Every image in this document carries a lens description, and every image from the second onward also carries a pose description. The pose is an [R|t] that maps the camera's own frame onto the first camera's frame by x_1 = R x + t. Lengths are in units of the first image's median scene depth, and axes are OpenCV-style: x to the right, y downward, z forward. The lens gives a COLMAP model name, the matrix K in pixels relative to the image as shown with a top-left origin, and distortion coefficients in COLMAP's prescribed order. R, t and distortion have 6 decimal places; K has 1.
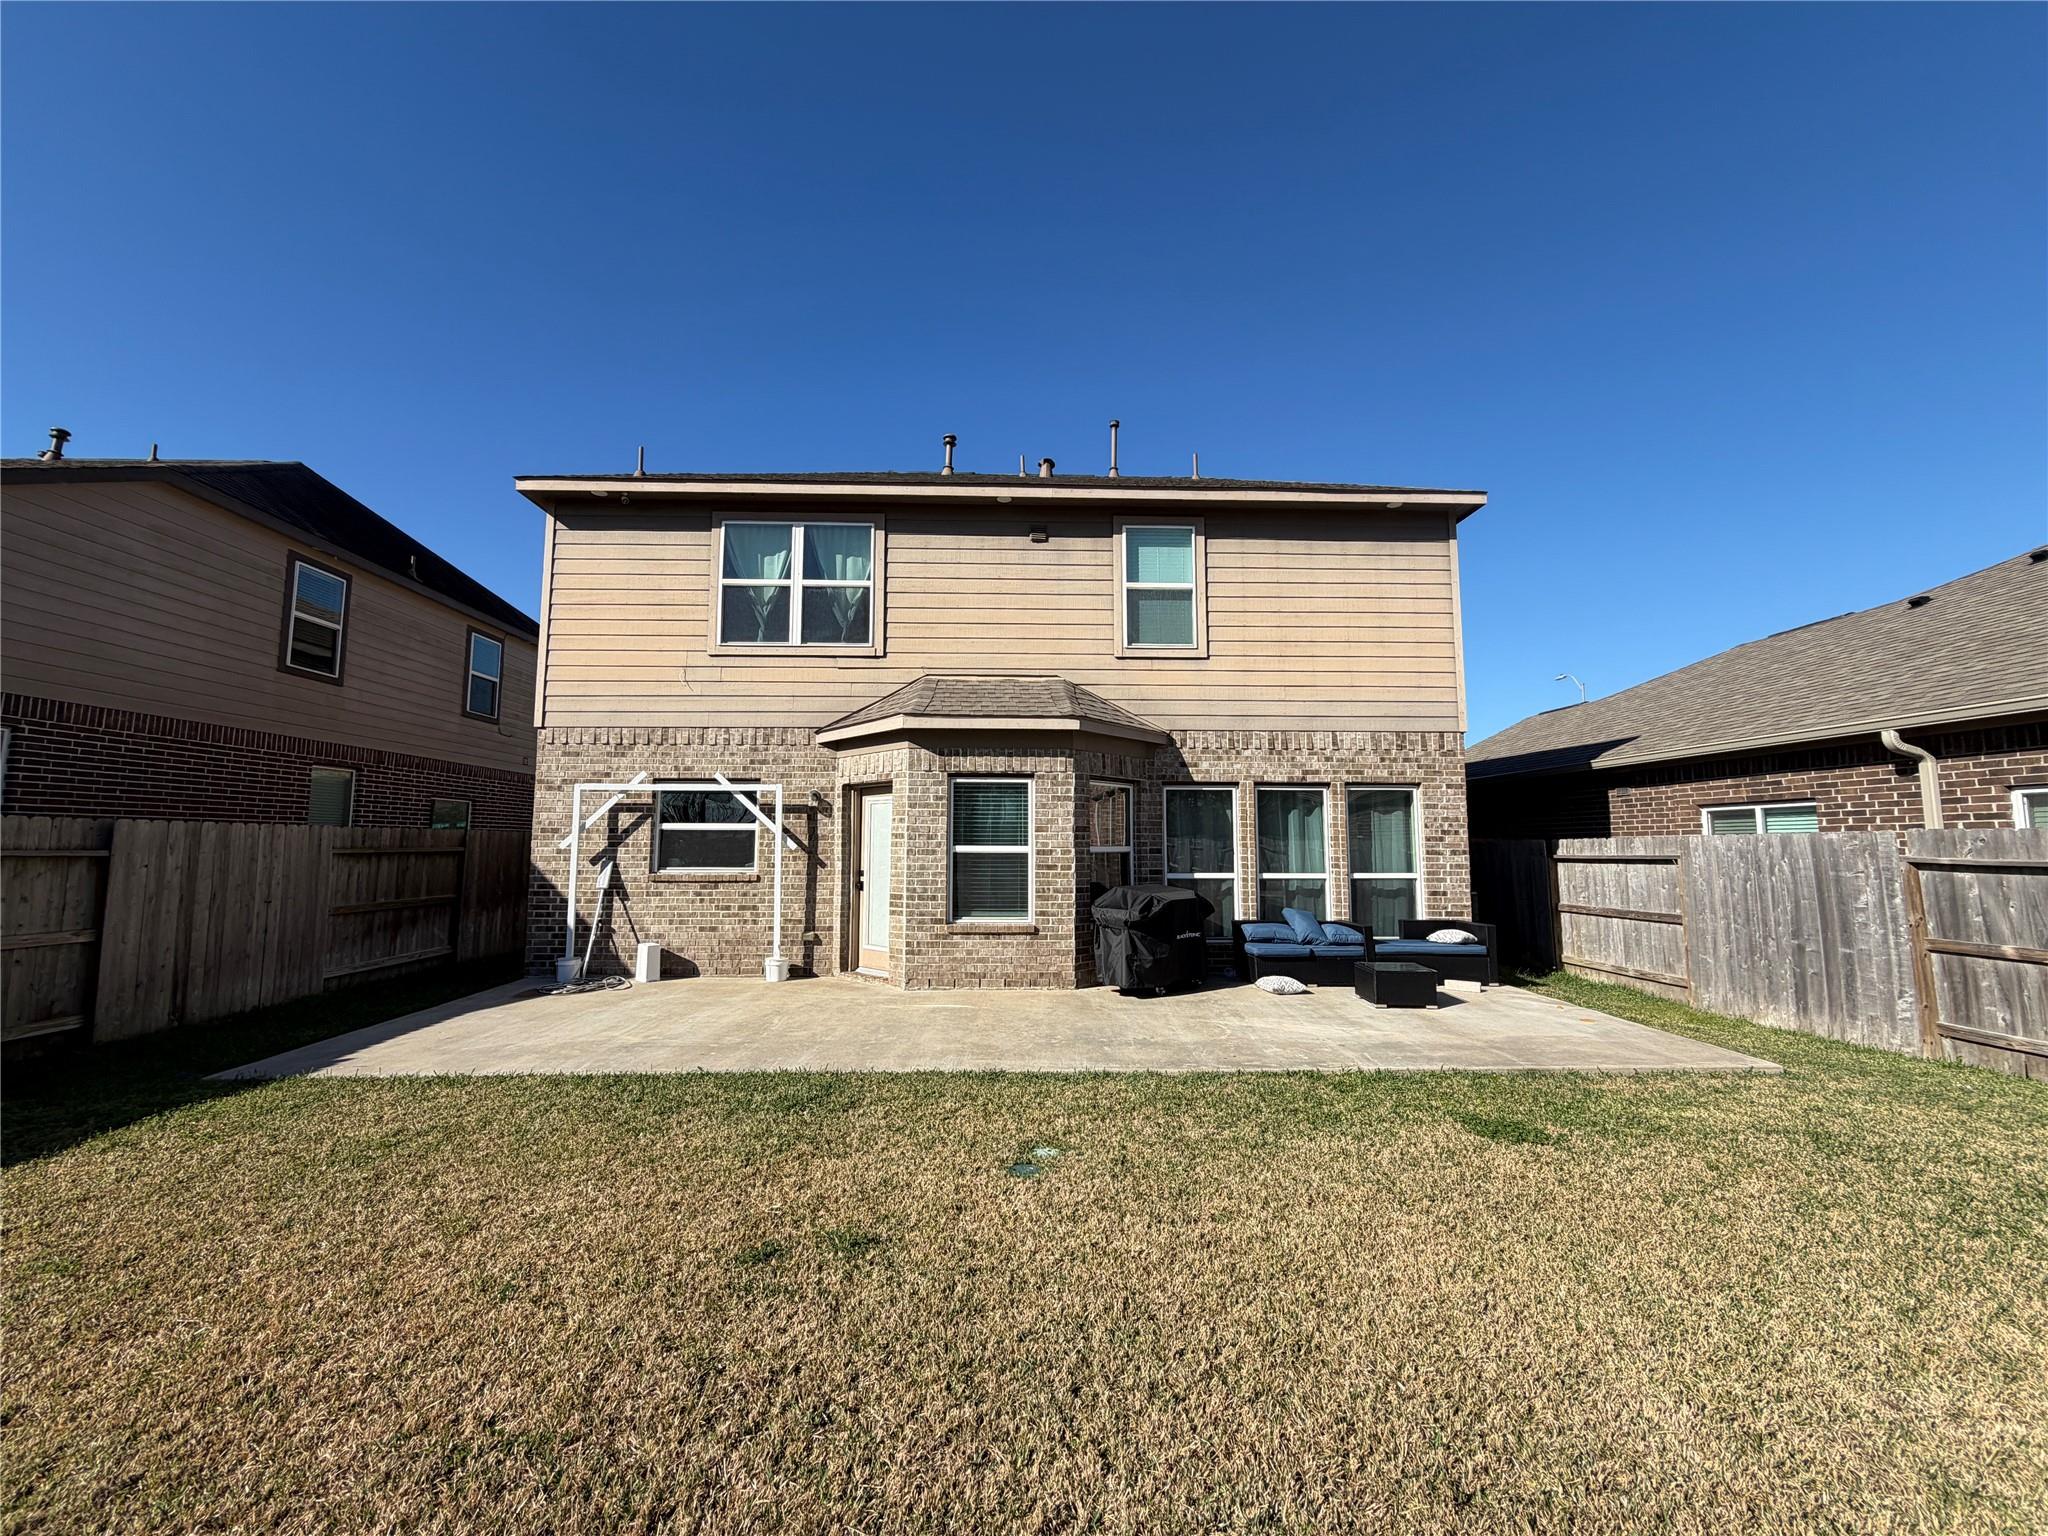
lens RADIAL K [[814.0, 0, 1024.0], [0, 814.0, 768.0], [0, 0, 1]] dist [-0.001726, 0.000147]
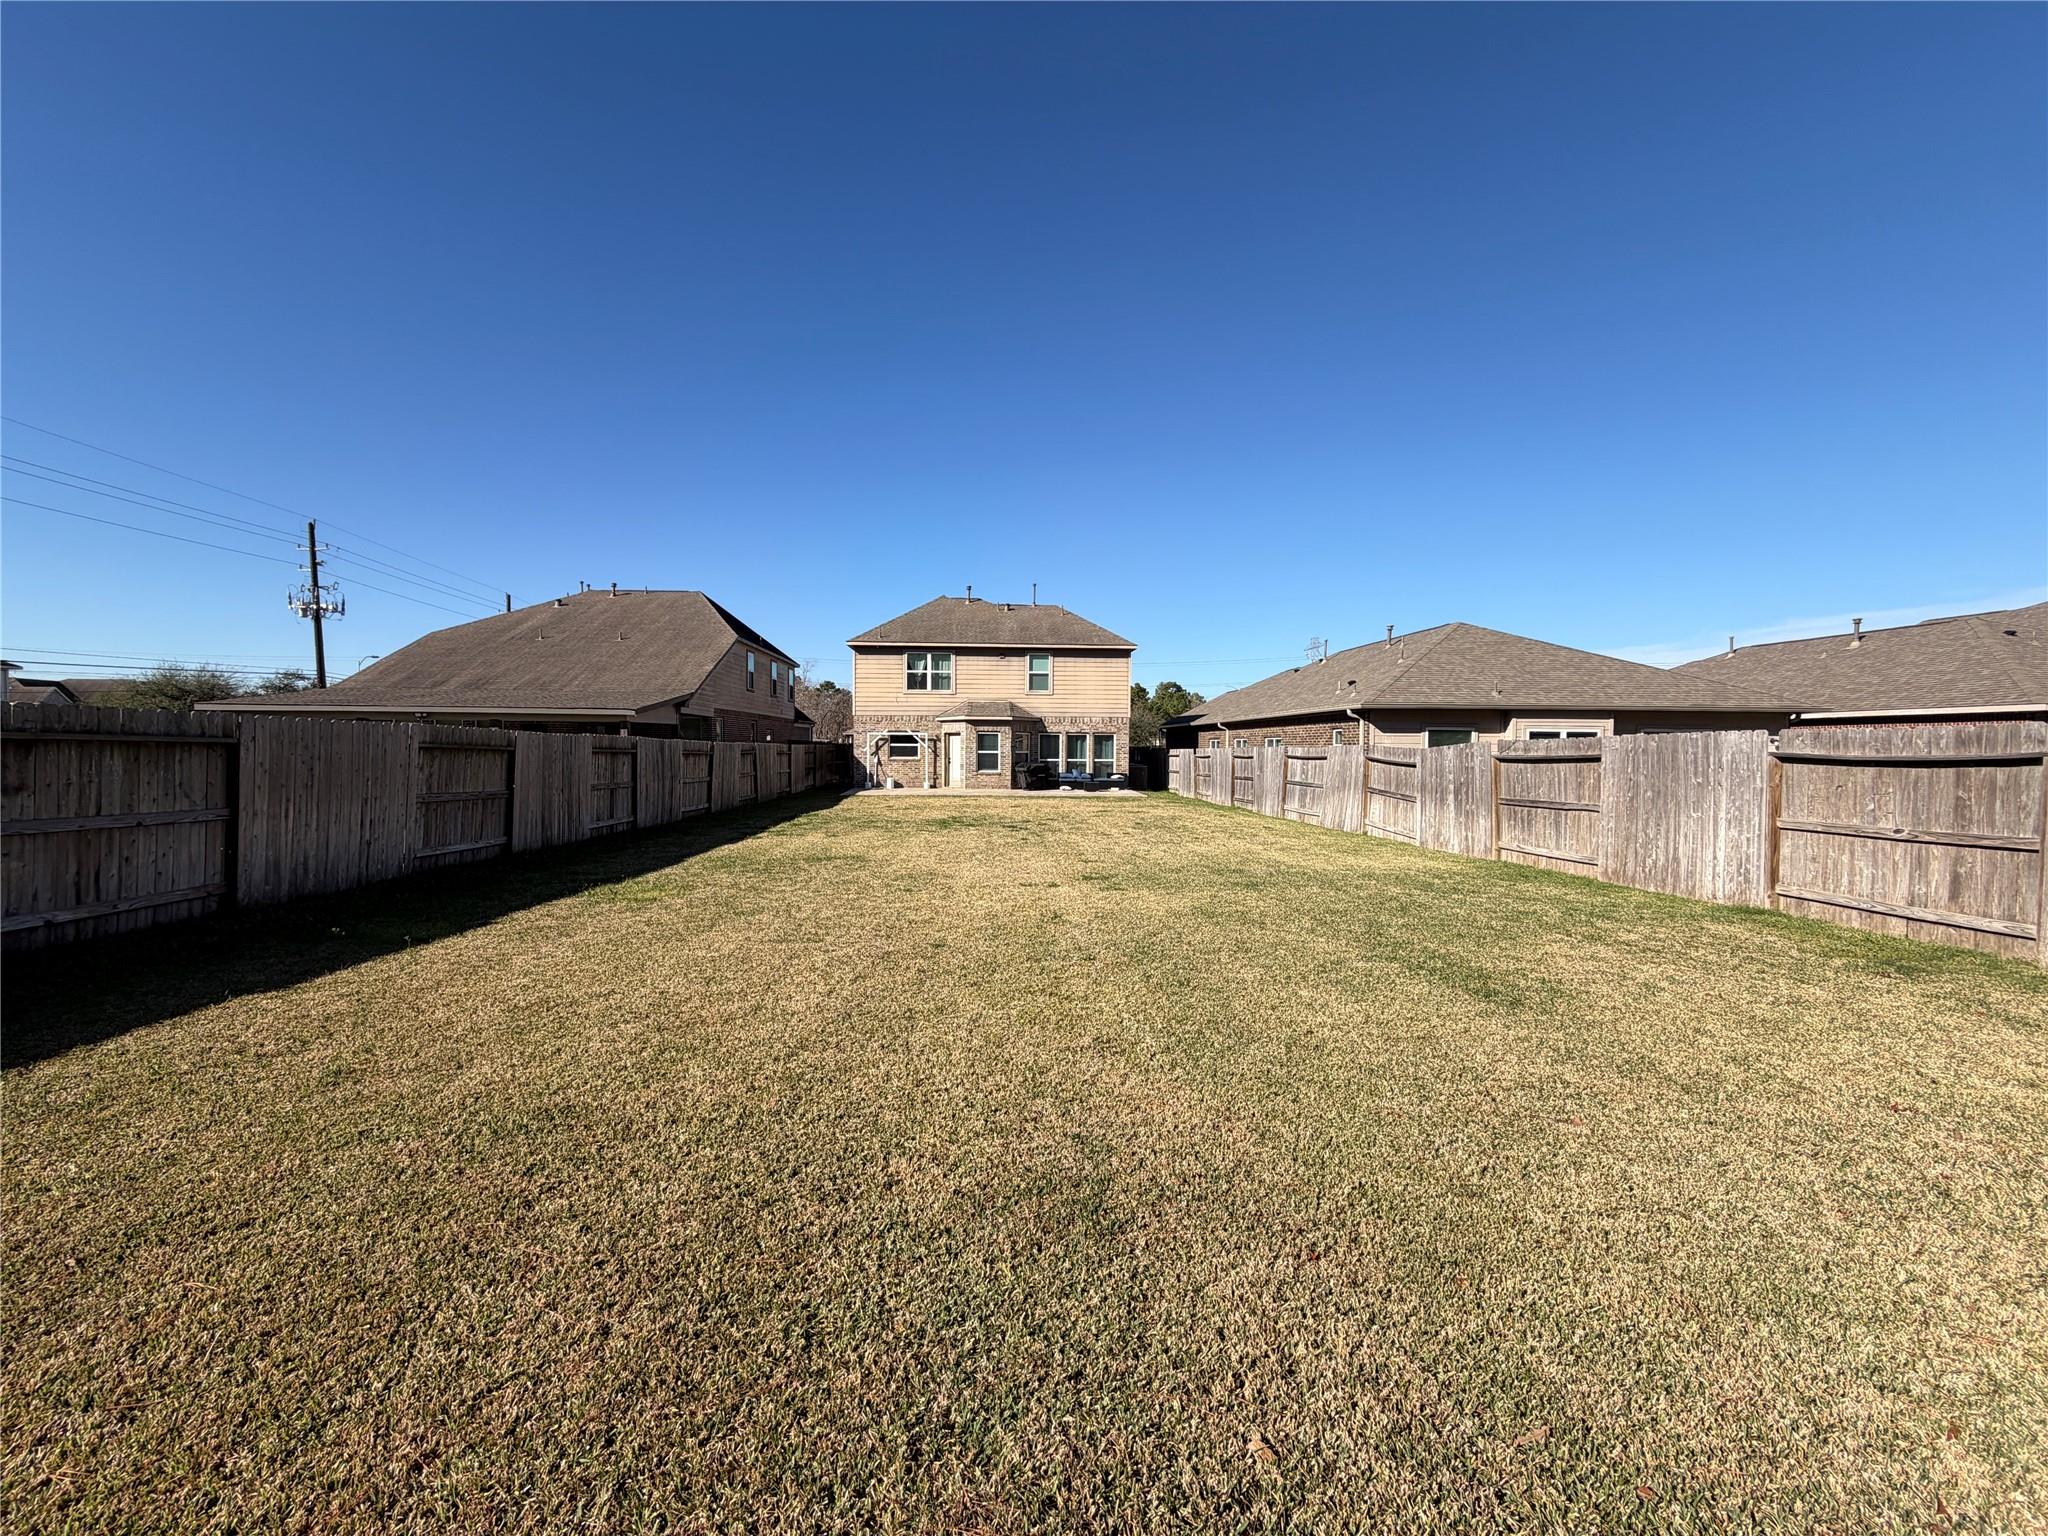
lens RADIAL K [[814.0, 0, 1024.0], [0, 814.0, 768.0], [0, 0, 1]] dist [-0.001726, 0.000147]
pose [[0.999860, 0.003583, 0.016369, 0.055371], [-0.005473, 0.993125, 0.116931, -0.233880], [-0.015837, -0.117004, 0.993005, -2.407146]]
